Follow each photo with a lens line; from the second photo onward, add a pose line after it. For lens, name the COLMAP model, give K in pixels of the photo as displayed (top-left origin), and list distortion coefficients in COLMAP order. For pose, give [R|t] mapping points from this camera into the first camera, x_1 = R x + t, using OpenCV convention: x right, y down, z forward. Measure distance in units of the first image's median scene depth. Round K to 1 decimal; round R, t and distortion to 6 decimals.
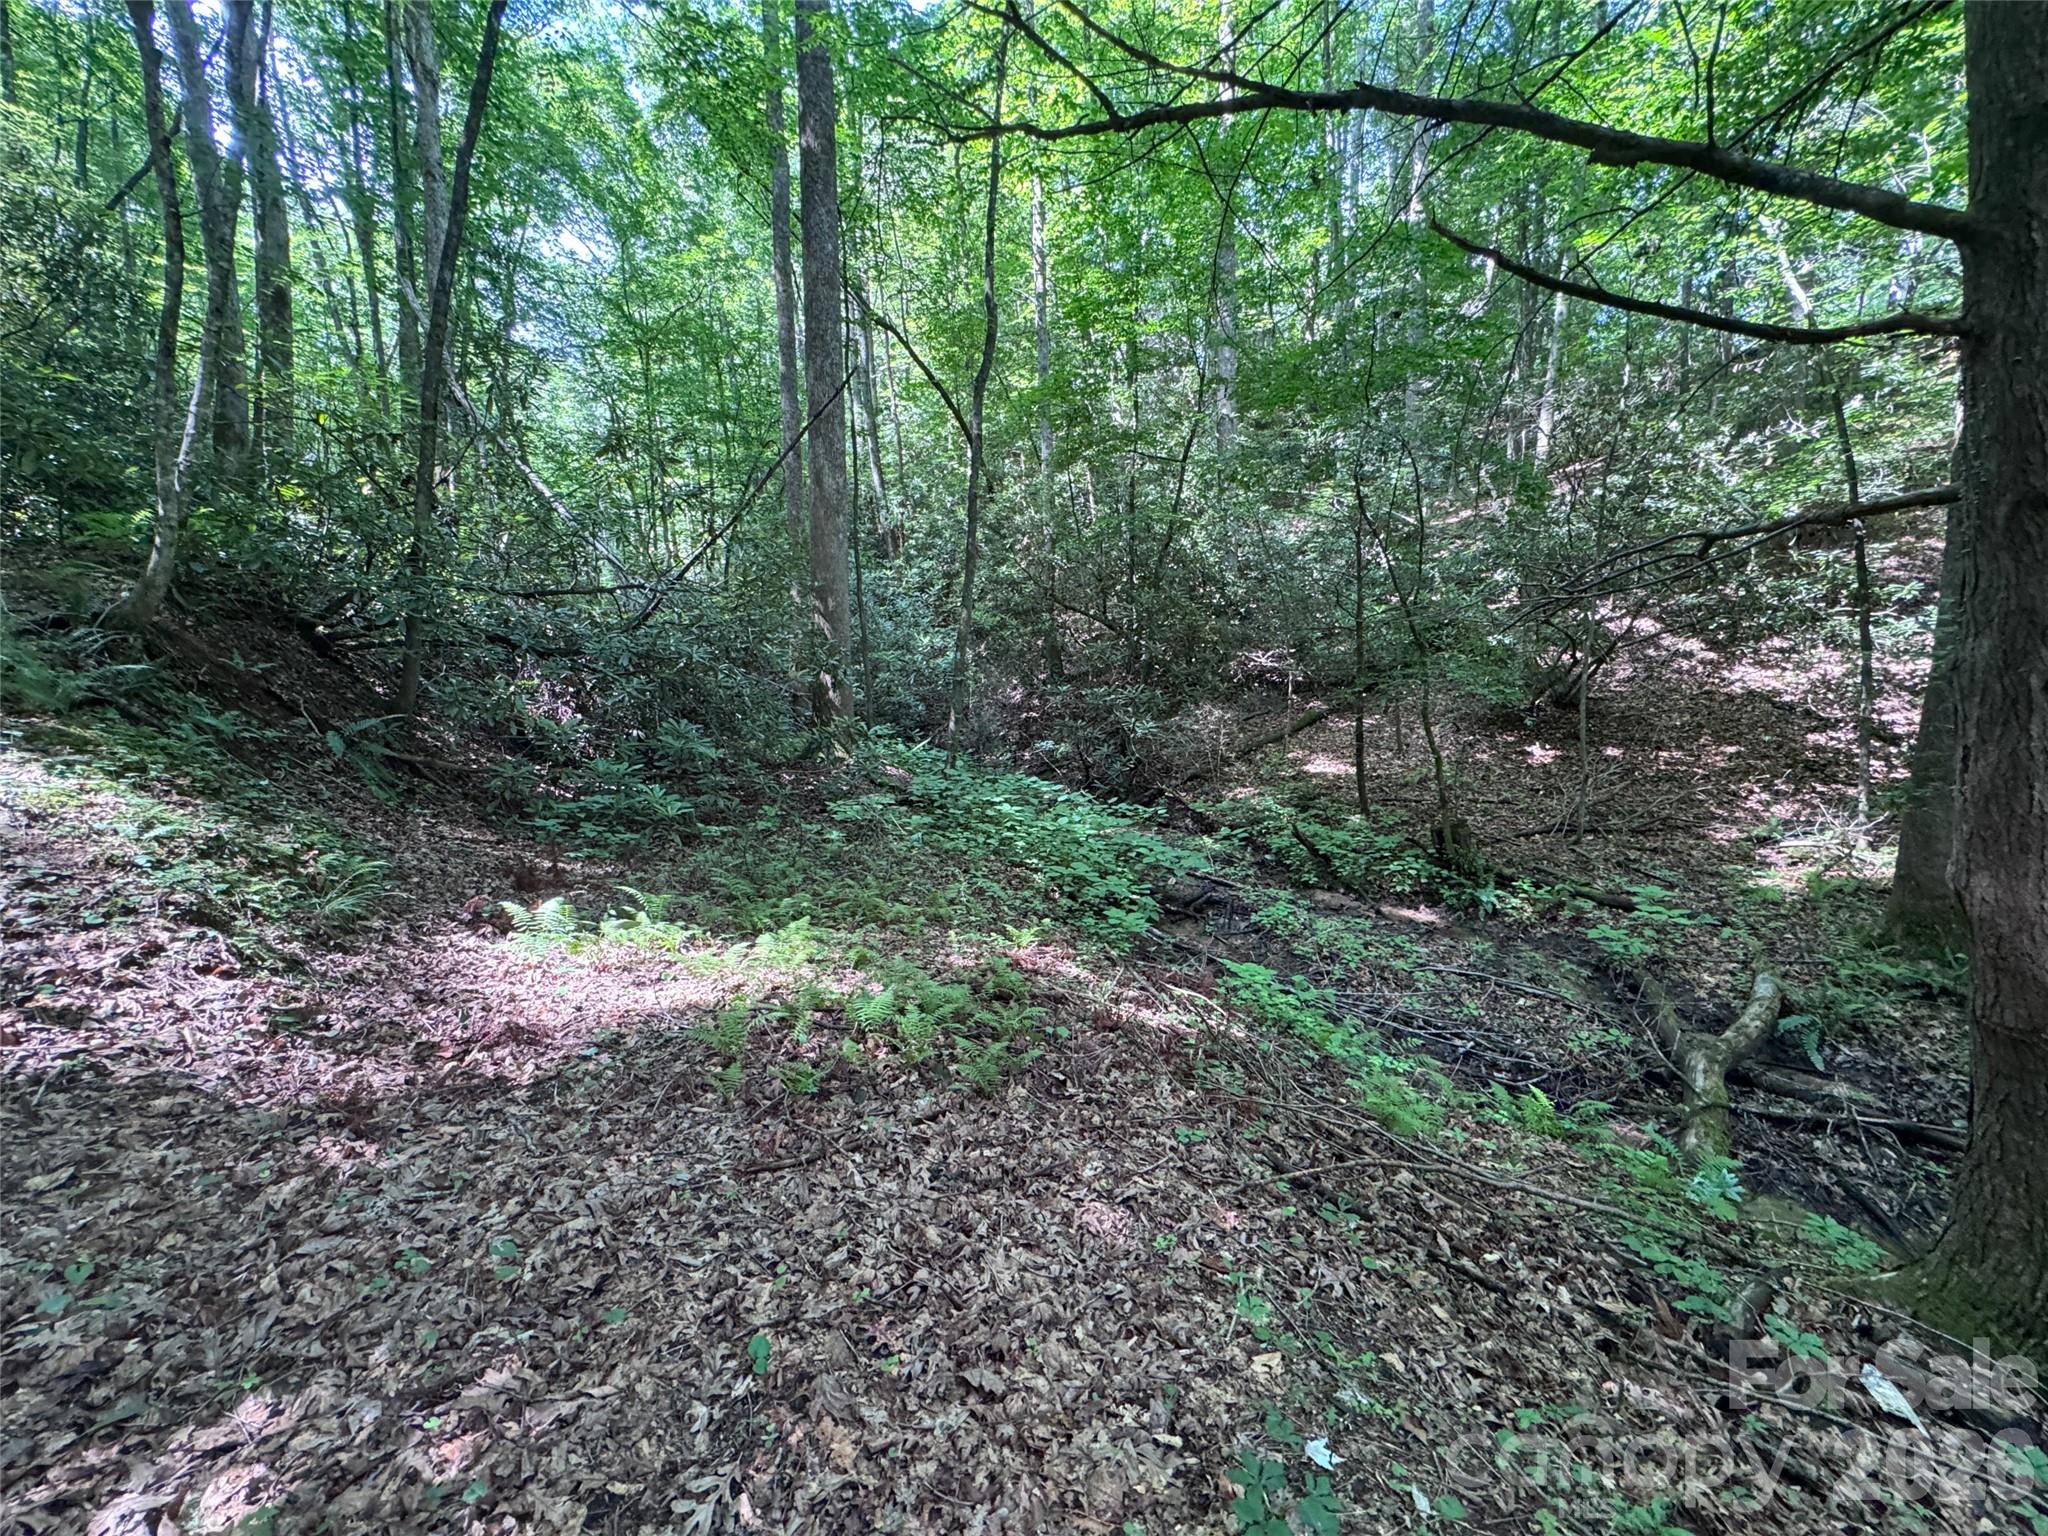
lens RADIAL K [[802.7, 0, 1019.1], [0, 802.7, 773.2], [0, 0, 1]] dist [-0.008643, 0.000997]
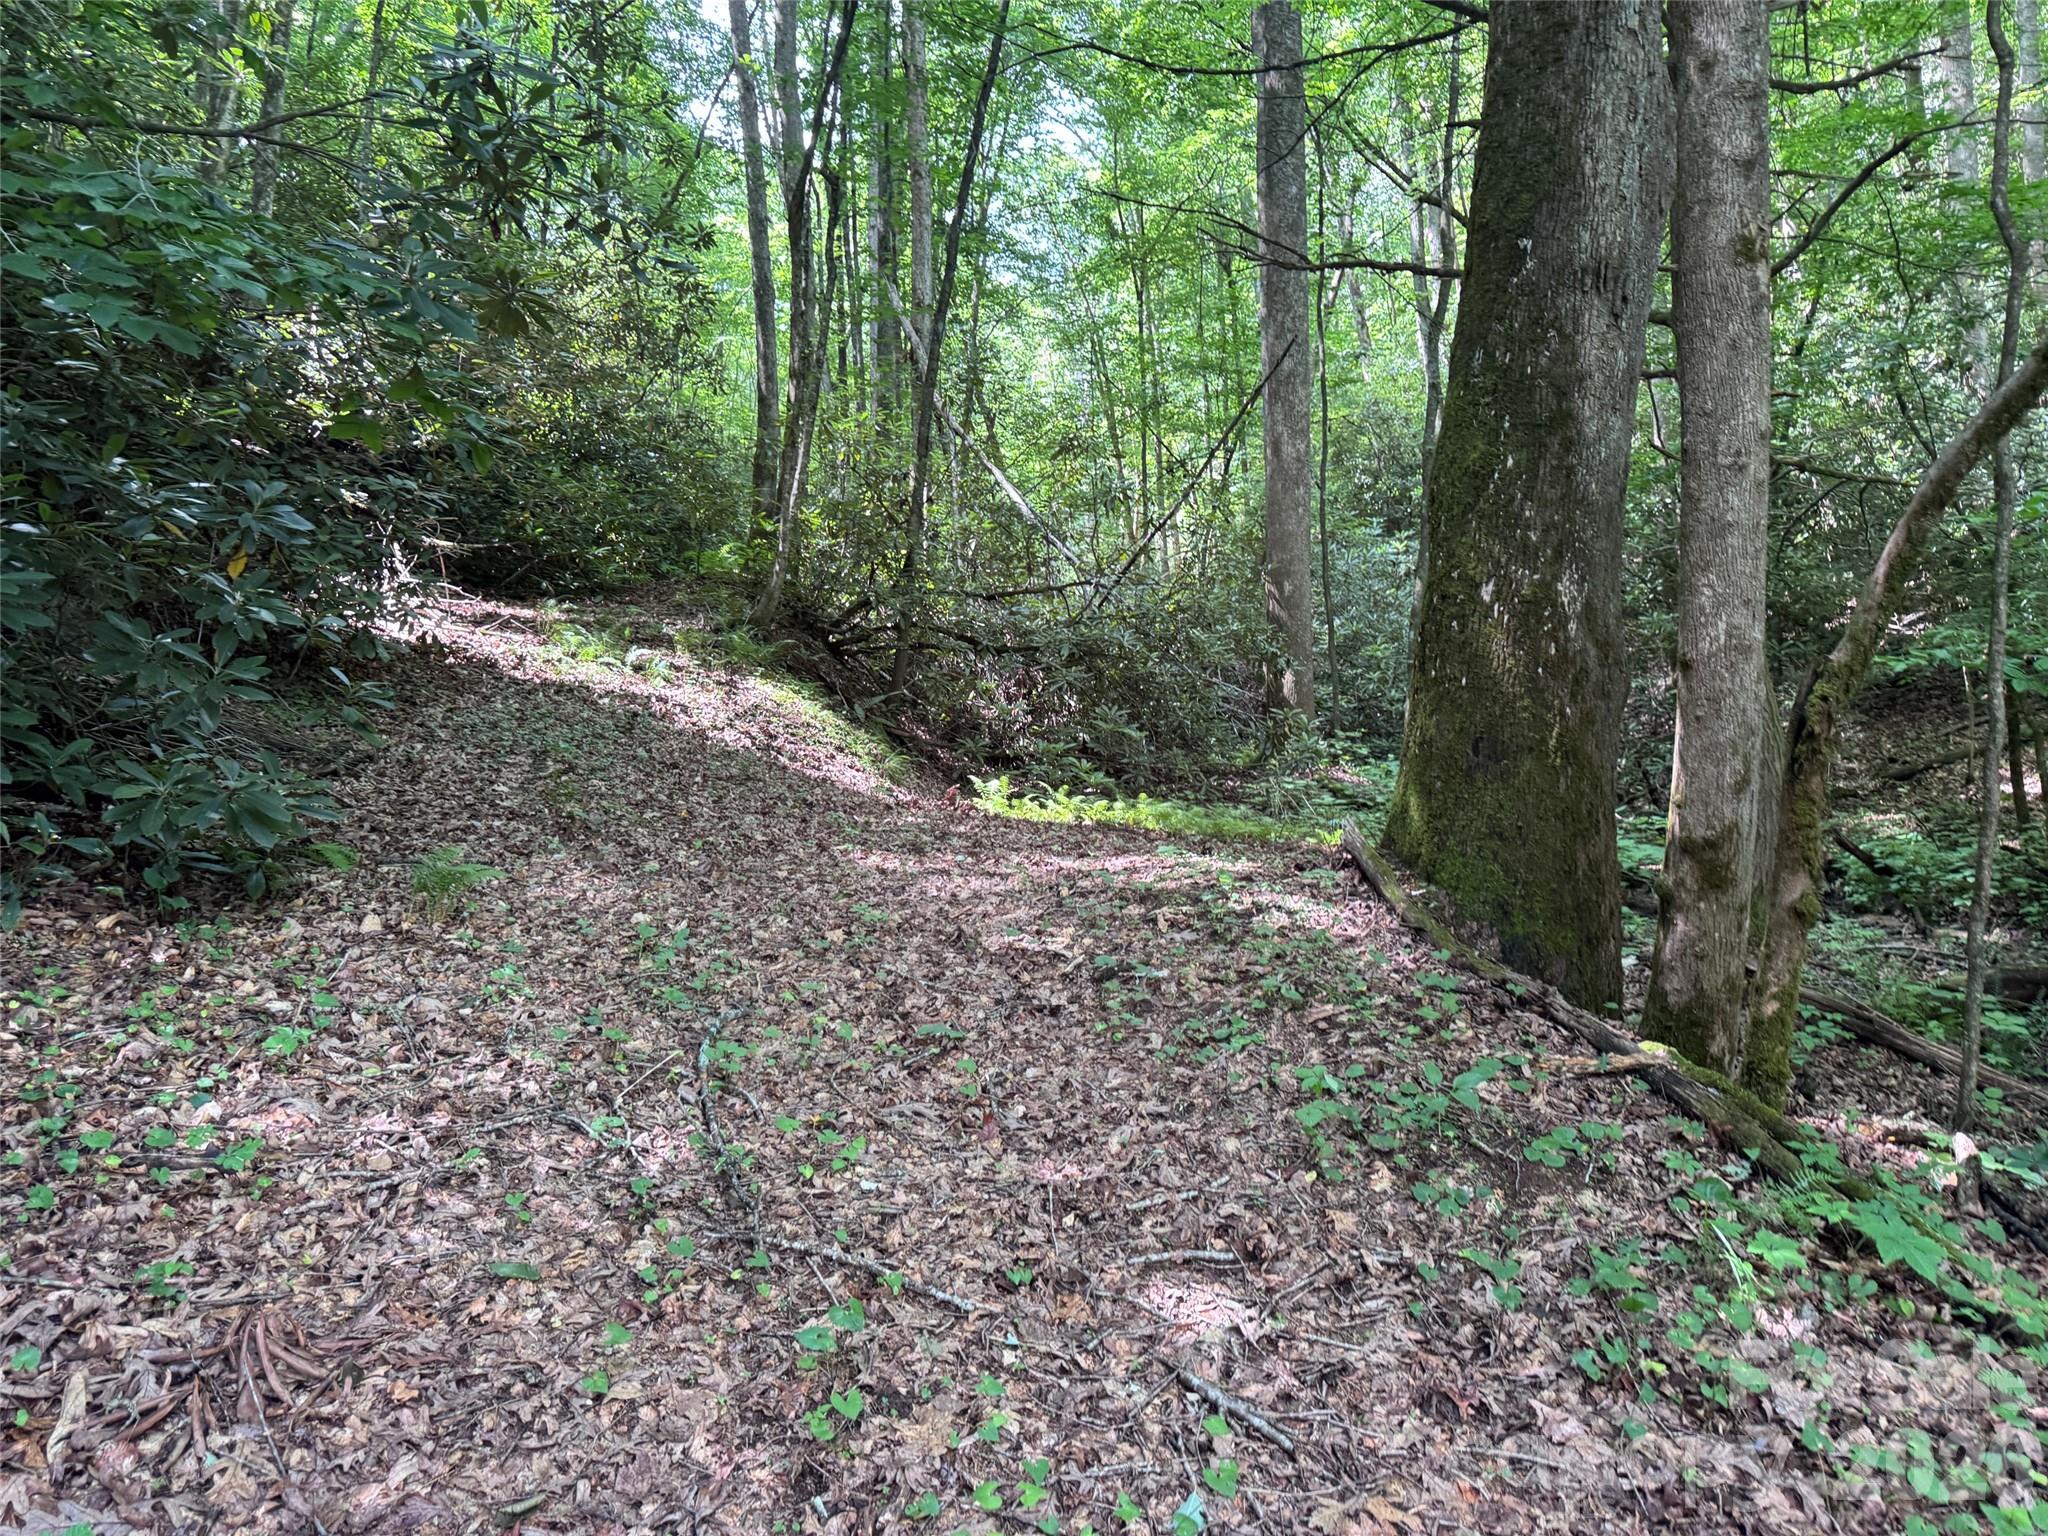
lens RADIAL K [[1420.7, 0, 1042.9], [0, 1420.7, 748.4], [0, 0, 1]] dist [0.043820, -0.057039]
pose [[0.875324, -0.016932, -0.483240, 0.302789], [-0.034920, 0.994564, -0.098100, 0.136692], [0.482274, 0.102744, 0.869974, -0.498457]]
